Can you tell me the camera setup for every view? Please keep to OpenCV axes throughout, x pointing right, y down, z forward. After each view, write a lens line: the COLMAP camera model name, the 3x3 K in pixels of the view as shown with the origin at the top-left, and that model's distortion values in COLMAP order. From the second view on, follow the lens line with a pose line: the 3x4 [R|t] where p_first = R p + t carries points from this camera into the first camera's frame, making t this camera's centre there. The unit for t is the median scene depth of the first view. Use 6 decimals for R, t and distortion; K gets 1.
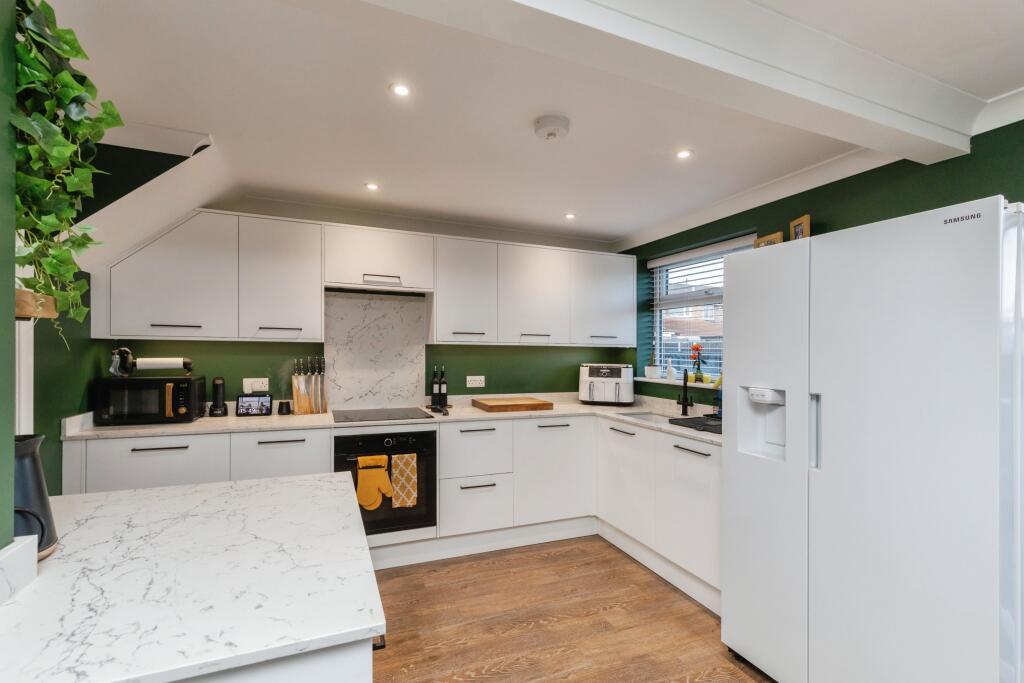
lens RADIAL K [[461.3, 0, 508.8], [0, 461.3, 348.9], [0, 0, 1]] dist [0.000014, -0.000115]
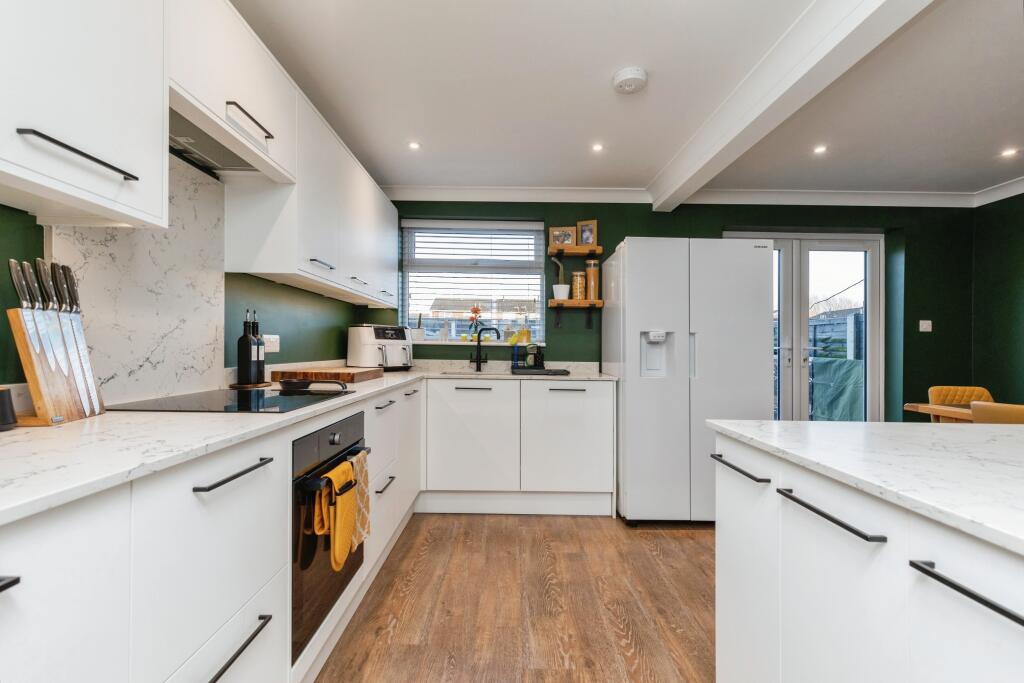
lens RADIAL K [[461.3, 0, 510.6], [0, 461.3, 342.8], [0, 0, 1]] dist [0.000014, -0.000115]
pose [[0.372202, 0.004008, 0.928143, -0.683785], [-0.010372, 0.999946, -0.000158, 0.085187], [-0.928094, -0.009568, 0.372223, 0.599629]]
